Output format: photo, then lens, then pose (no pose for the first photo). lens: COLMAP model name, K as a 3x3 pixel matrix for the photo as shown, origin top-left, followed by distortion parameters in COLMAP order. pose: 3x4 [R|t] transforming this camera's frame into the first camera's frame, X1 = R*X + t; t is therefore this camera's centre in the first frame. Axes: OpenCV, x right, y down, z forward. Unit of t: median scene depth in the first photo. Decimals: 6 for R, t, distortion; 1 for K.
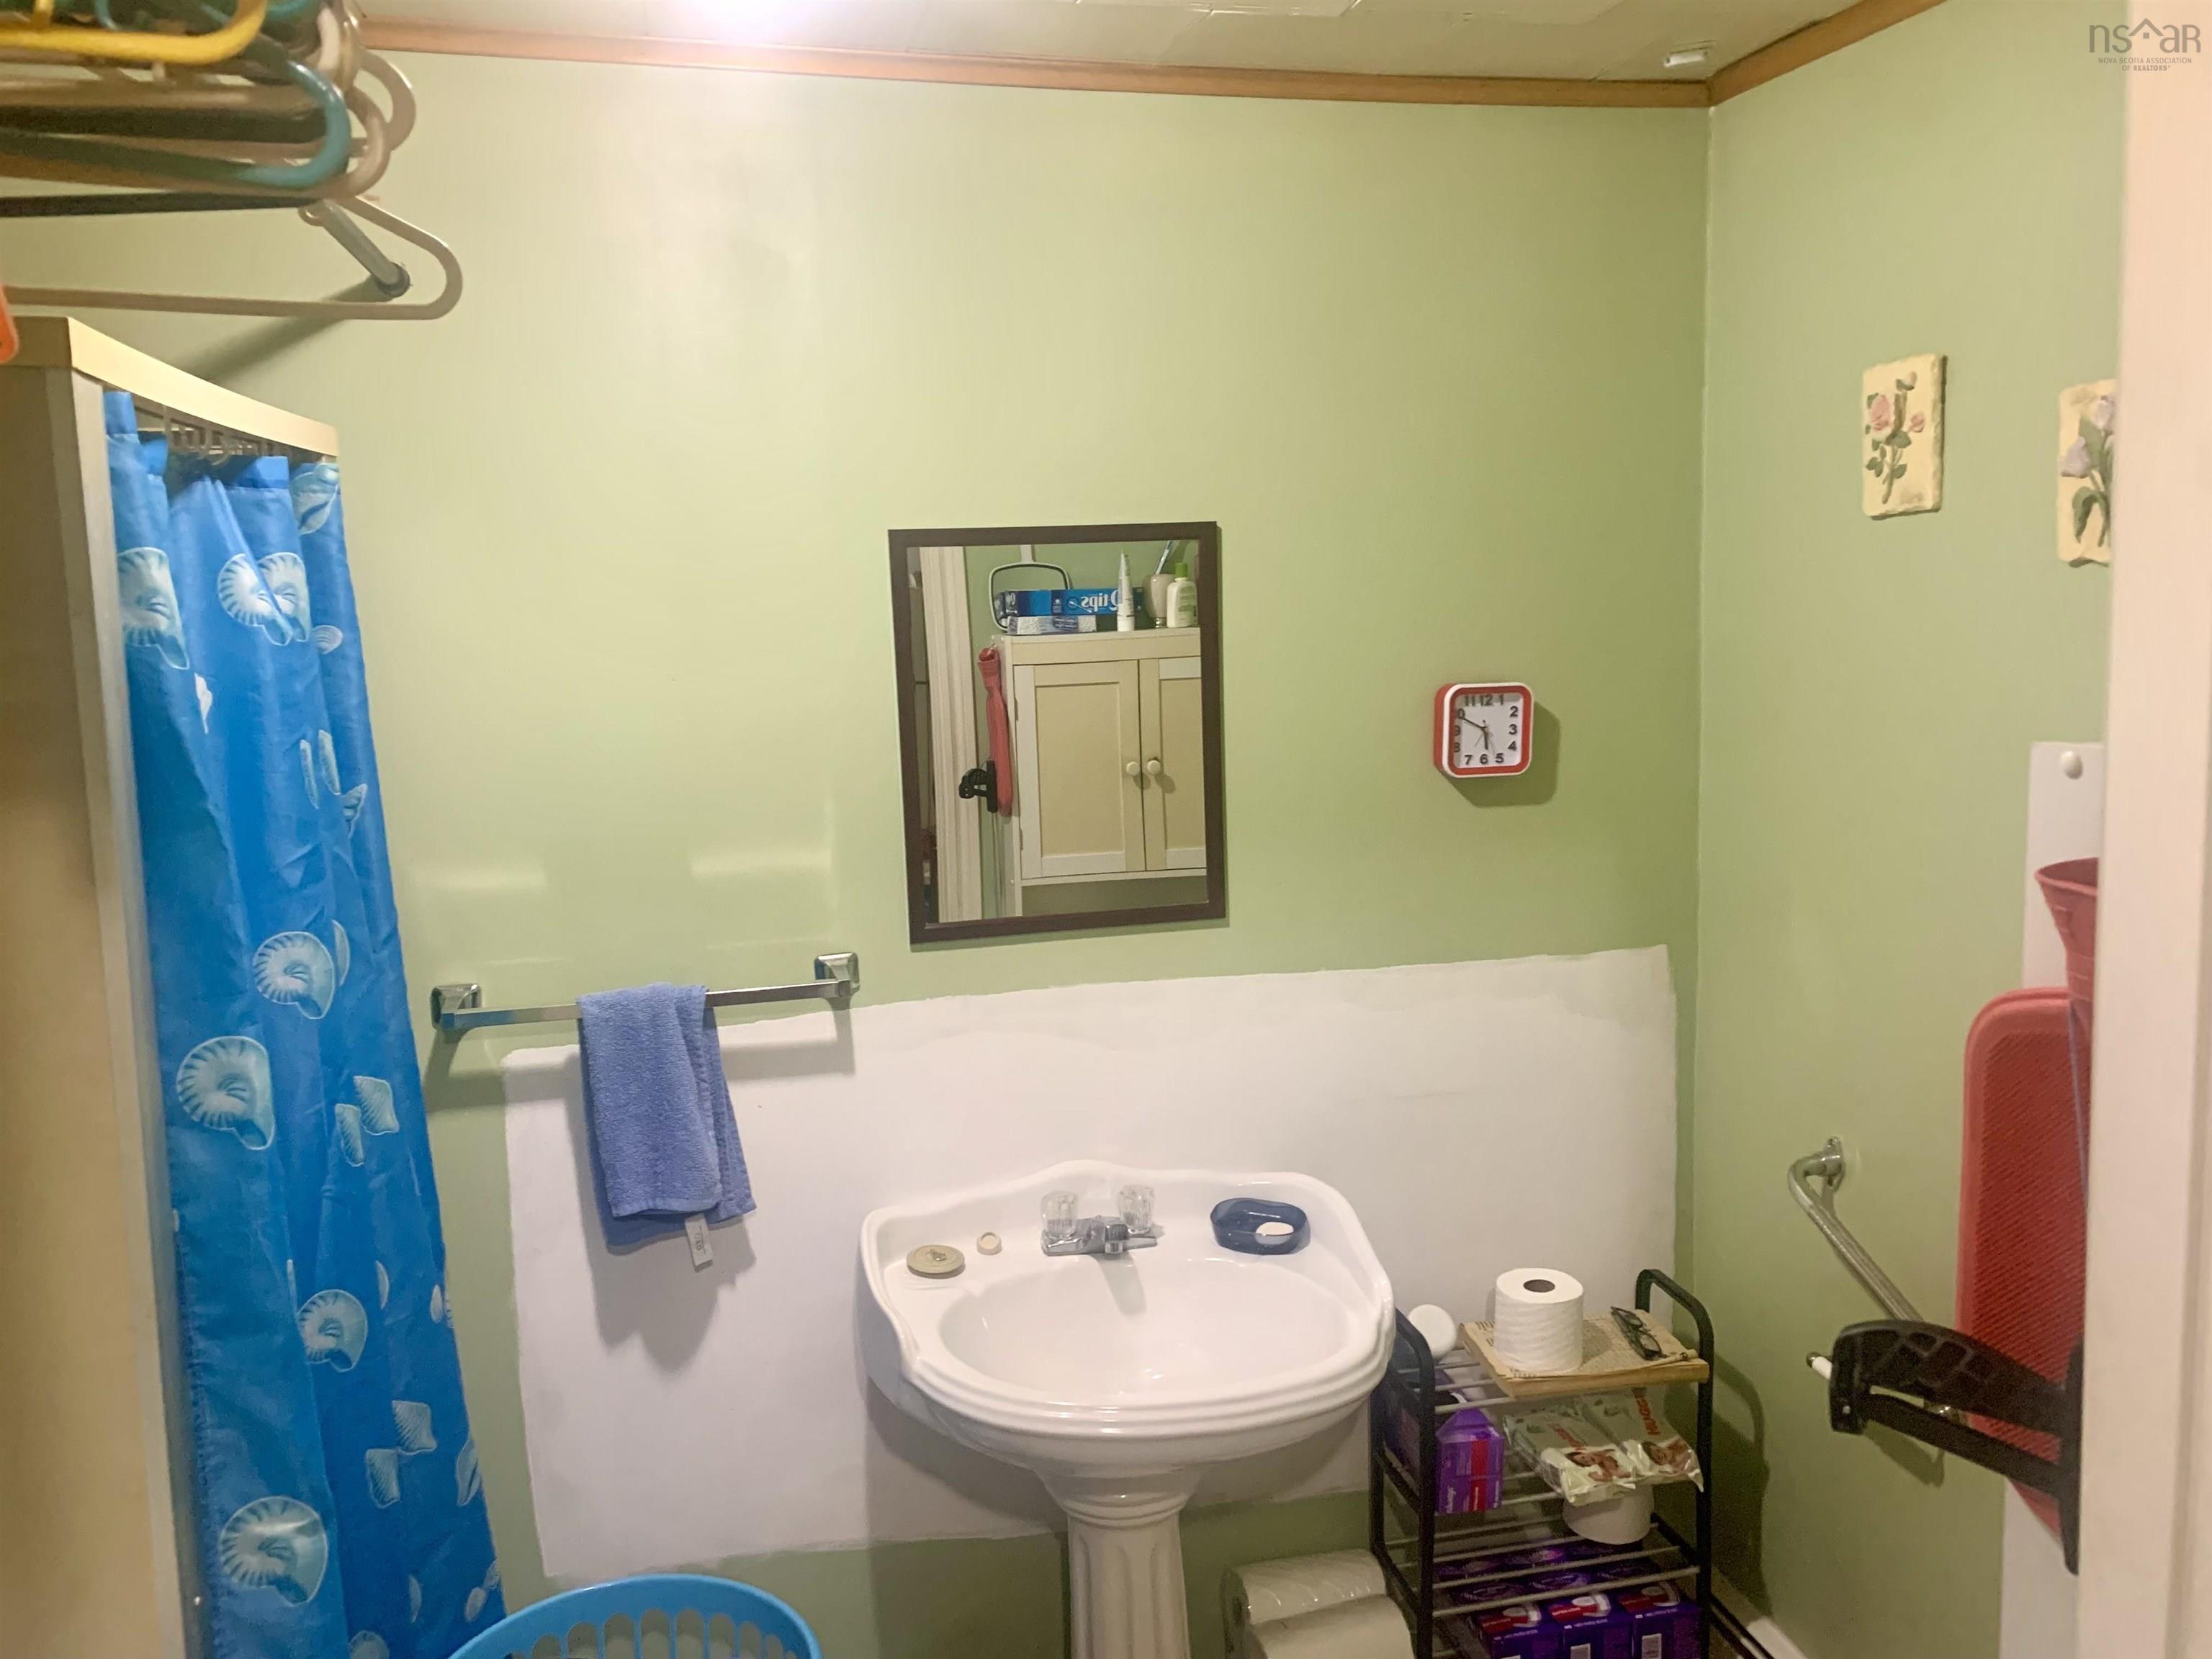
lens RADIAL K [[1696.2, 0, 1096.5], [0, 1696.2, 812.3], [0, 0, 1]] dist [0.016330, -0.019995]
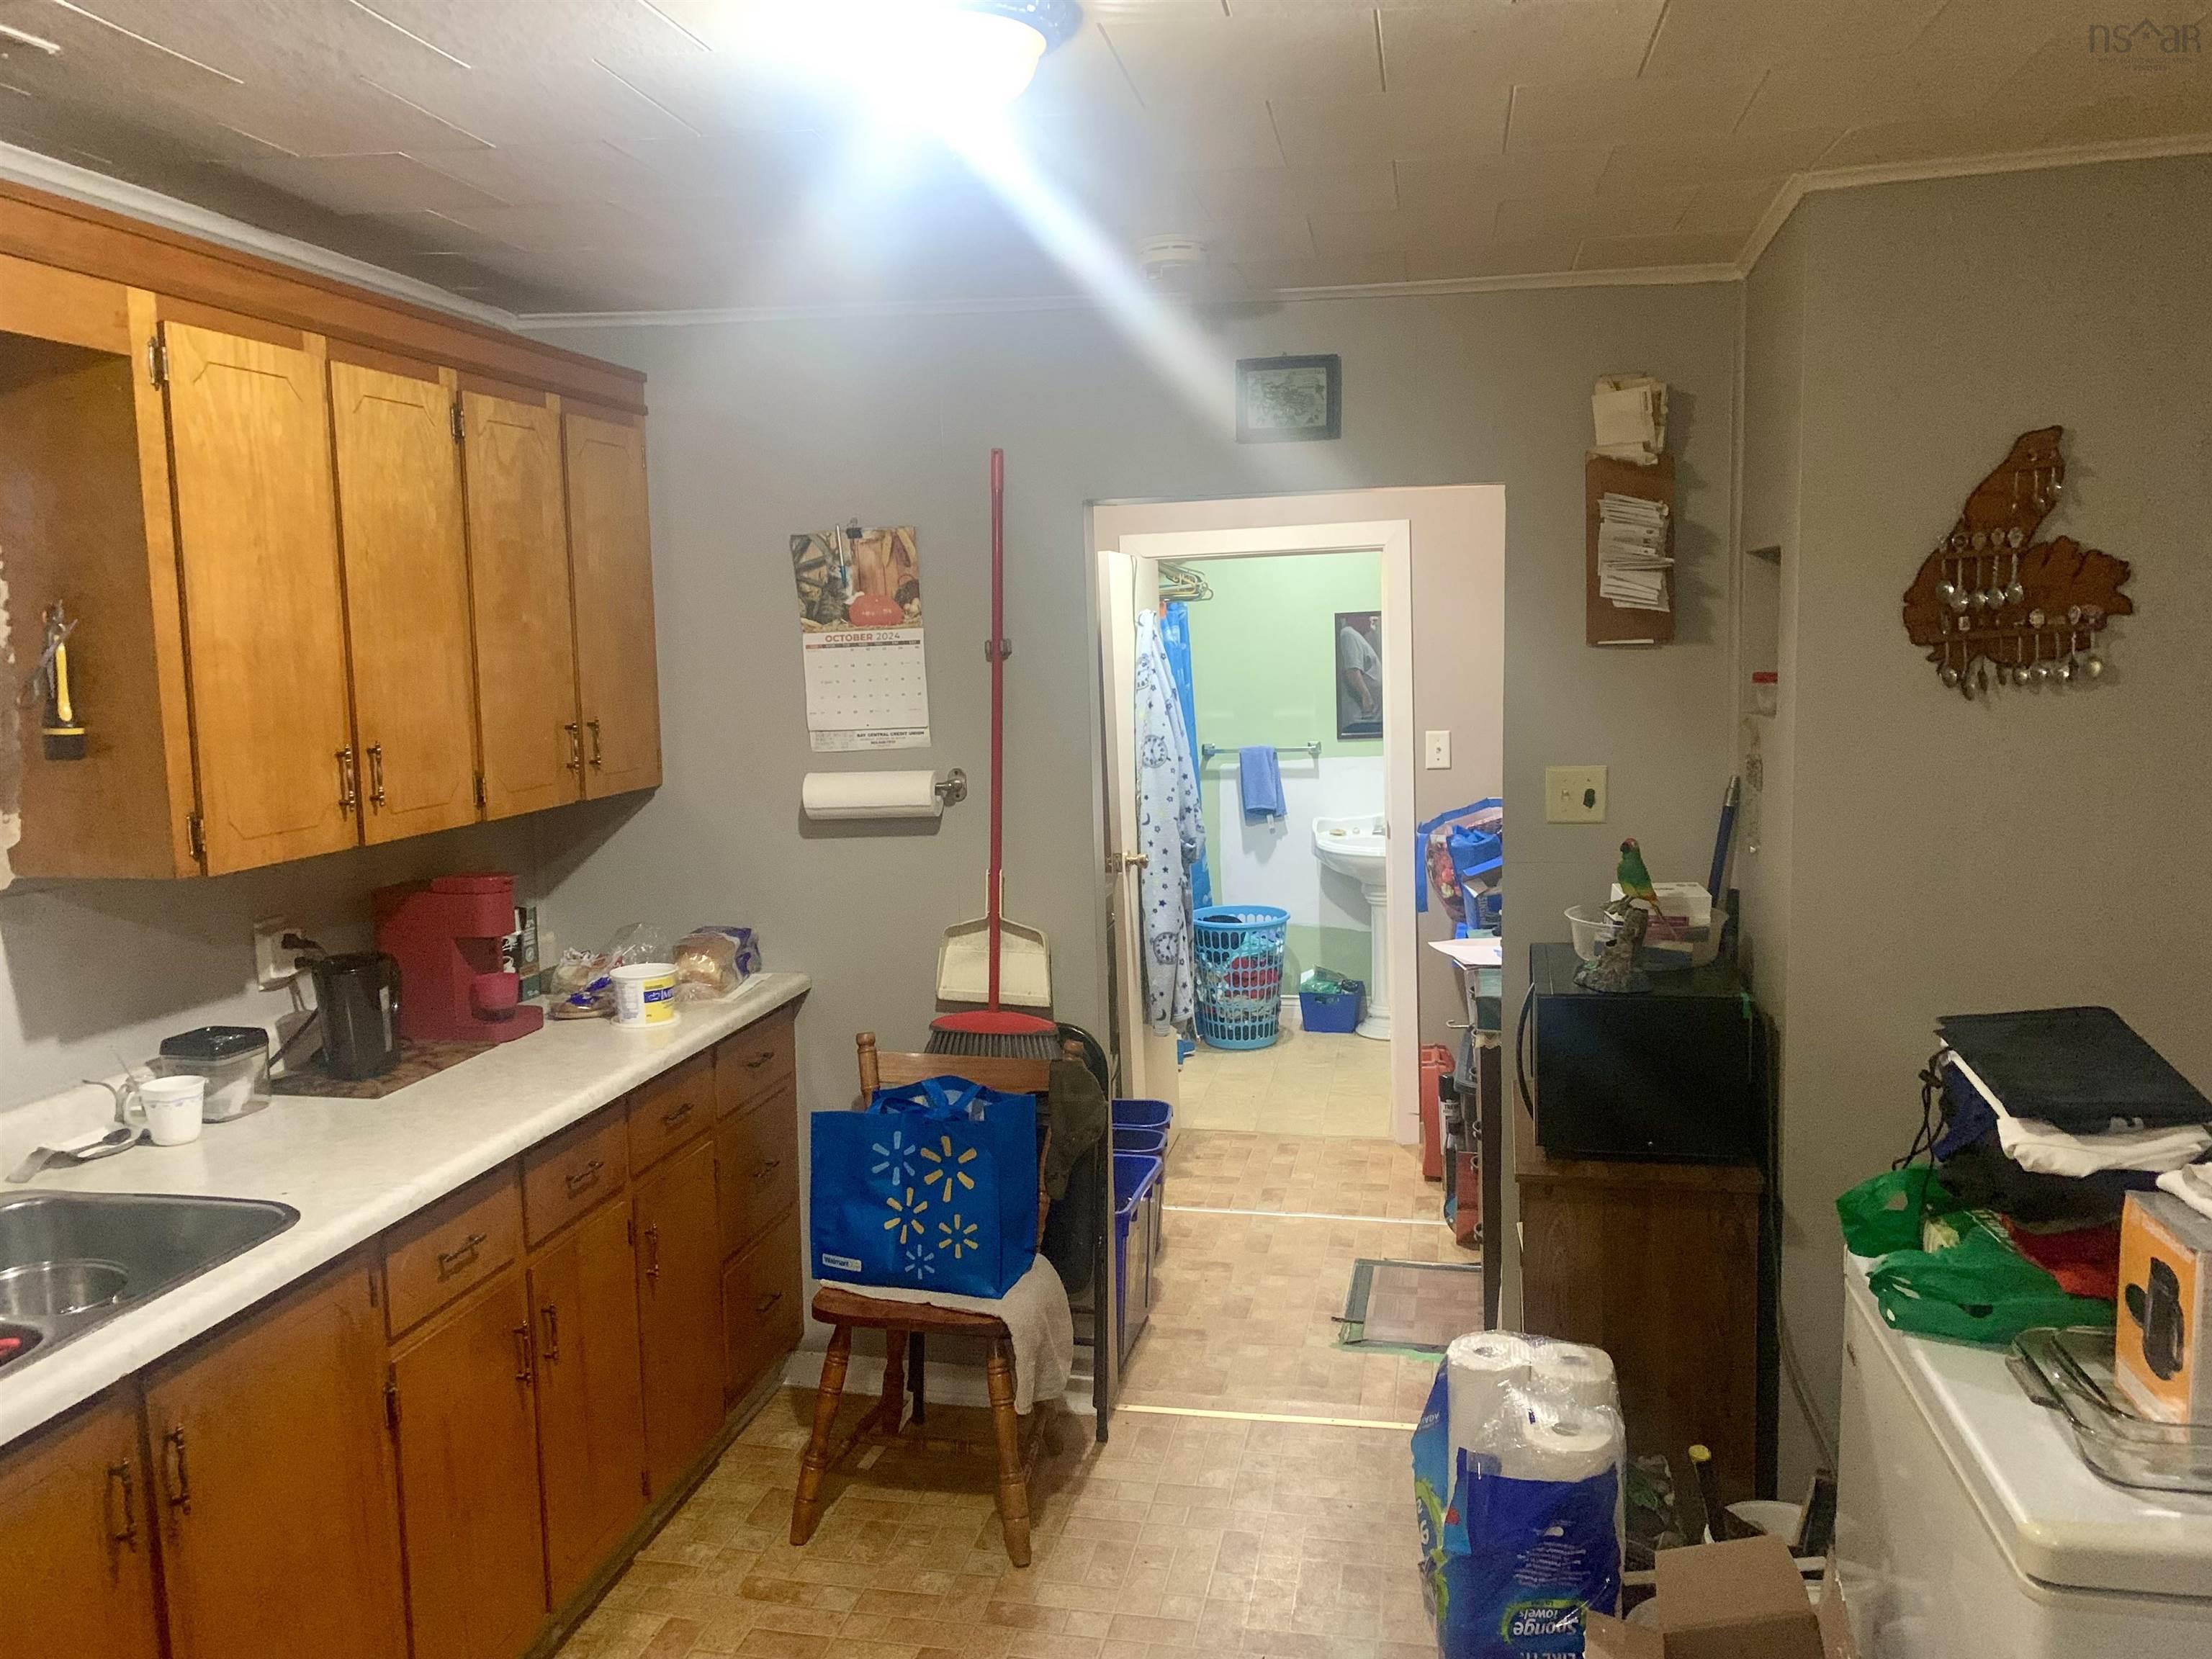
lens RADIAL K [[1696.2, 0, 1097.5], [0, 1696.2, 839.1], [0, 0, 1]] dist [0.016330, -0.019995]
pose [[0.906792, 0.049893, -0.418617, 1.019801], [-0.048240, 0.998730, 0.014538, 0.289809], [0.418810, 0.007011, 0.908047, -2.604868]]
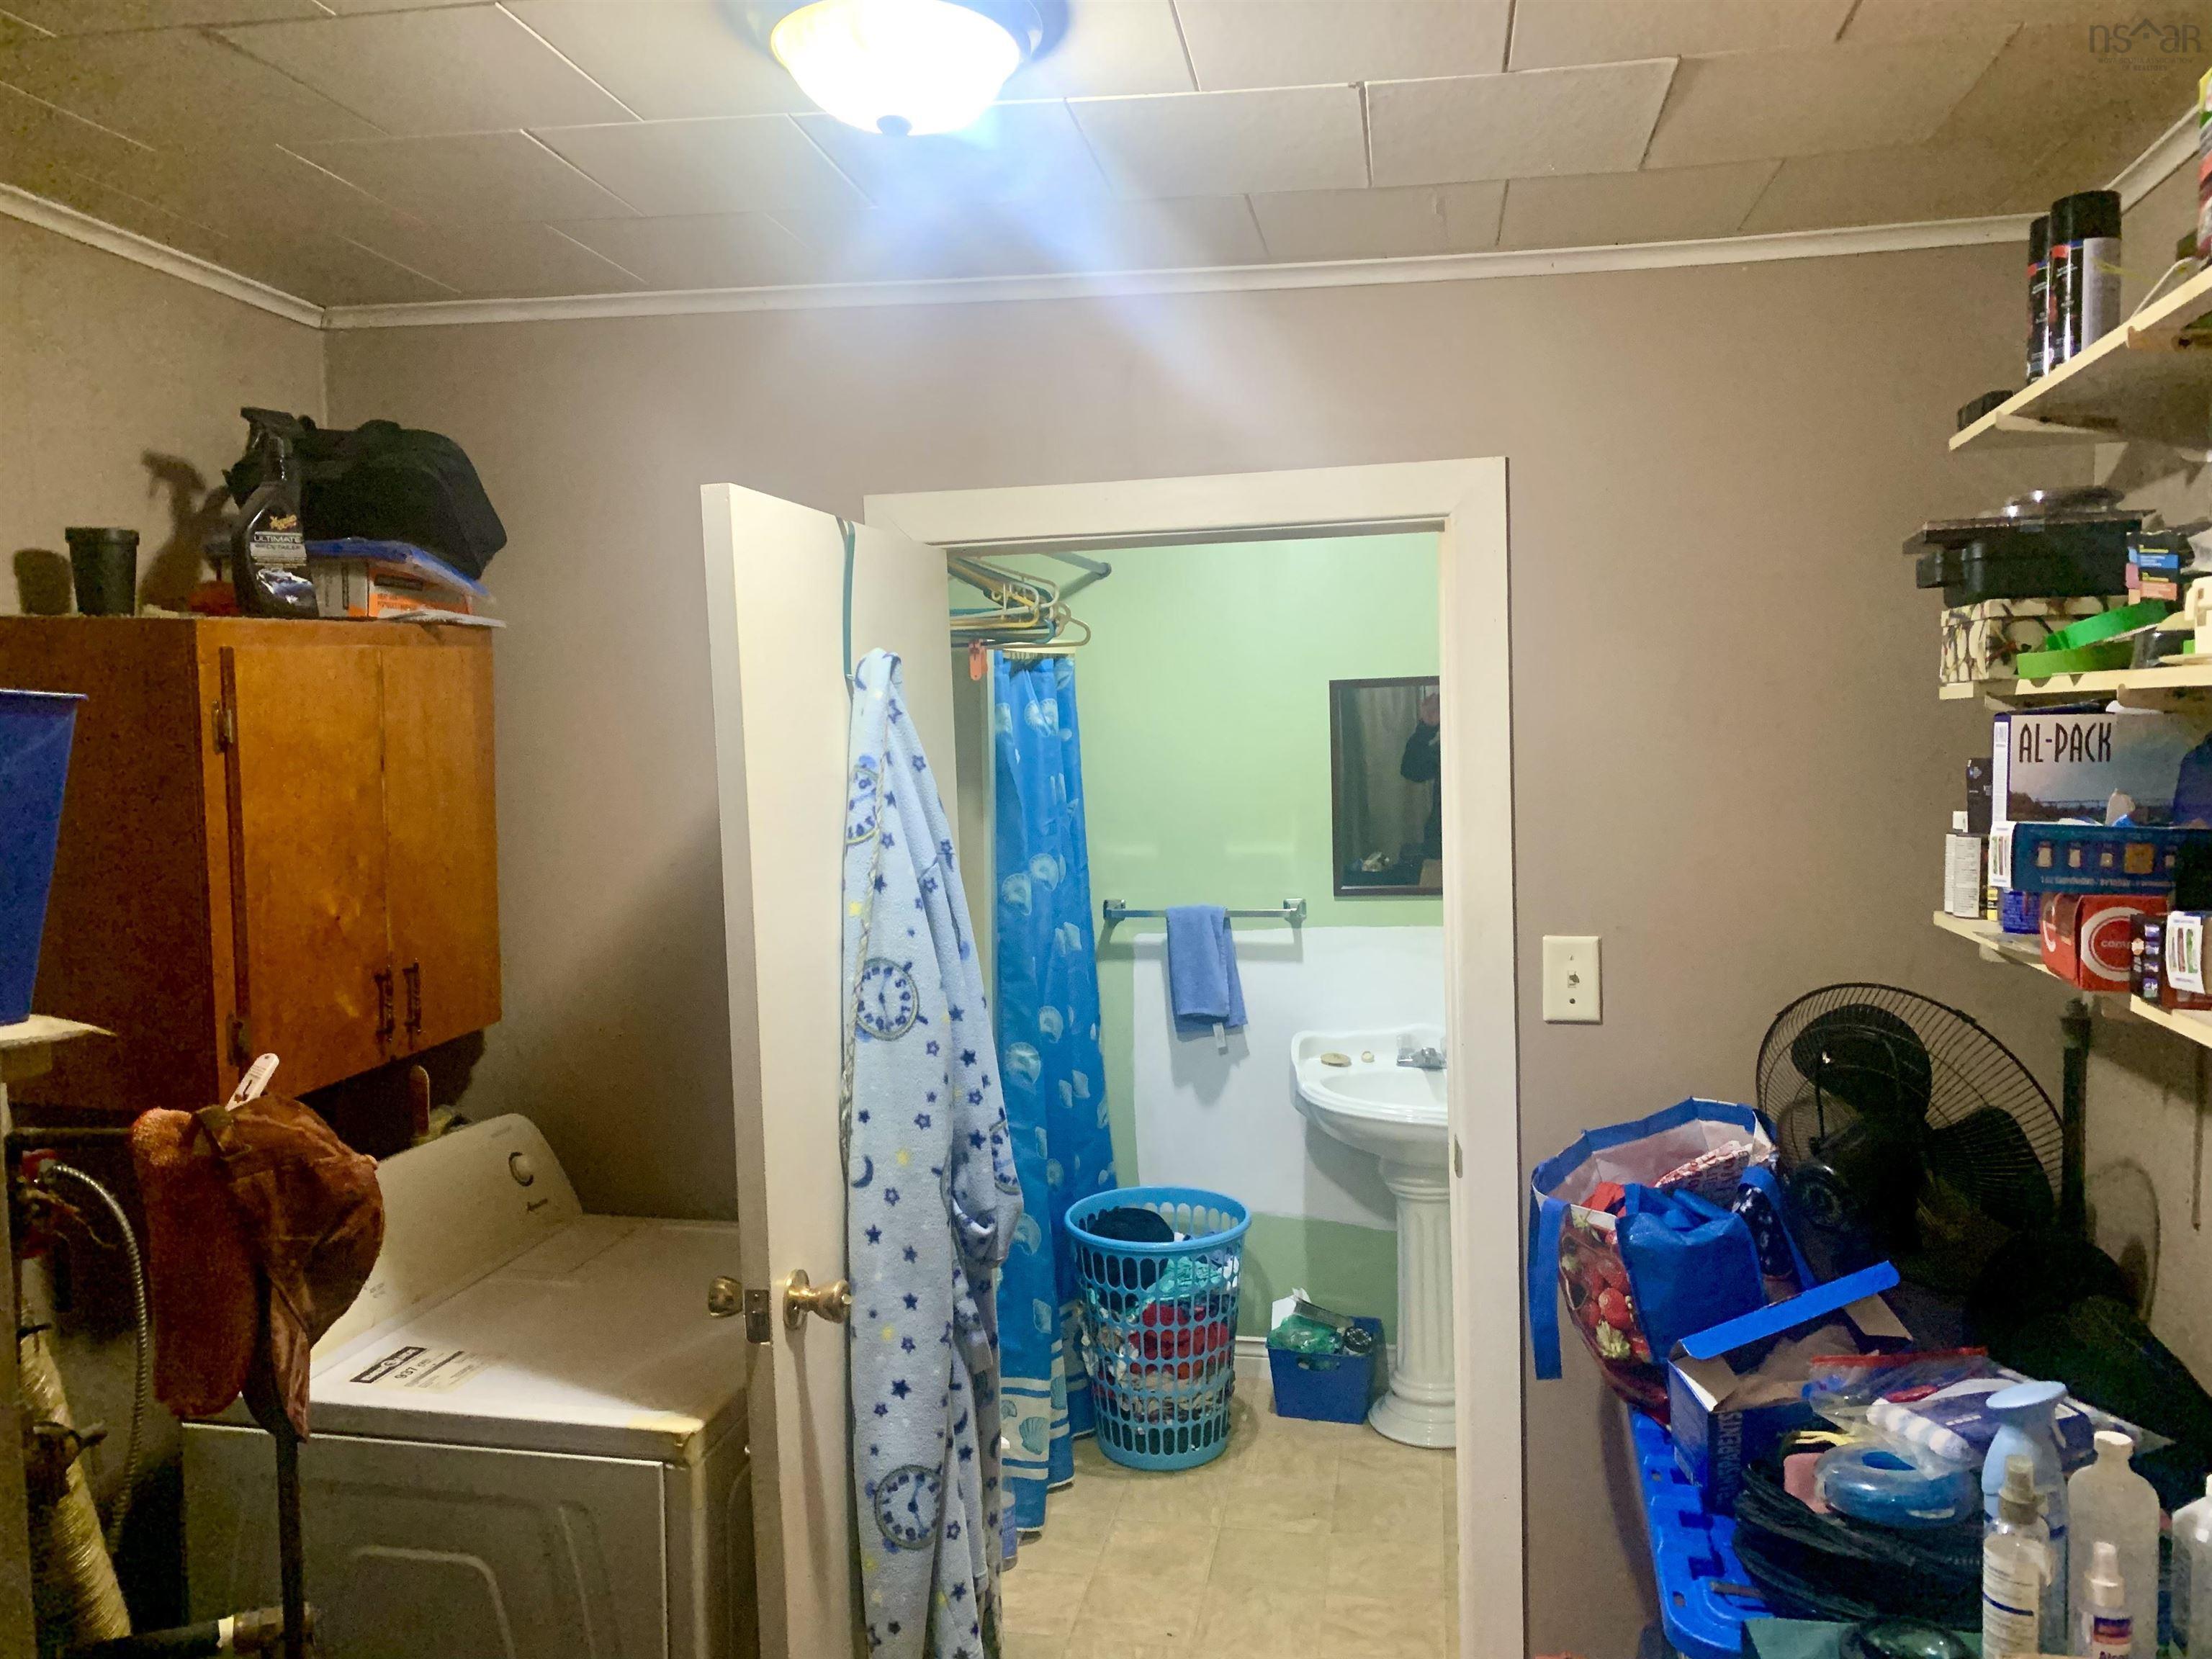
lens RADIAL K [[1696.2, 0, 1101.6], [0, 1696.2, 820.4], [0, 0, 1]] dist [0.016330, -0.019995]
pose [[0.910043, 0.031243, -0.413334, 0.522231], [-0.054298, 0.997548, -0.044145, 0.107349], [0.410942, 0.062617, 0.909509, -1.016460]]
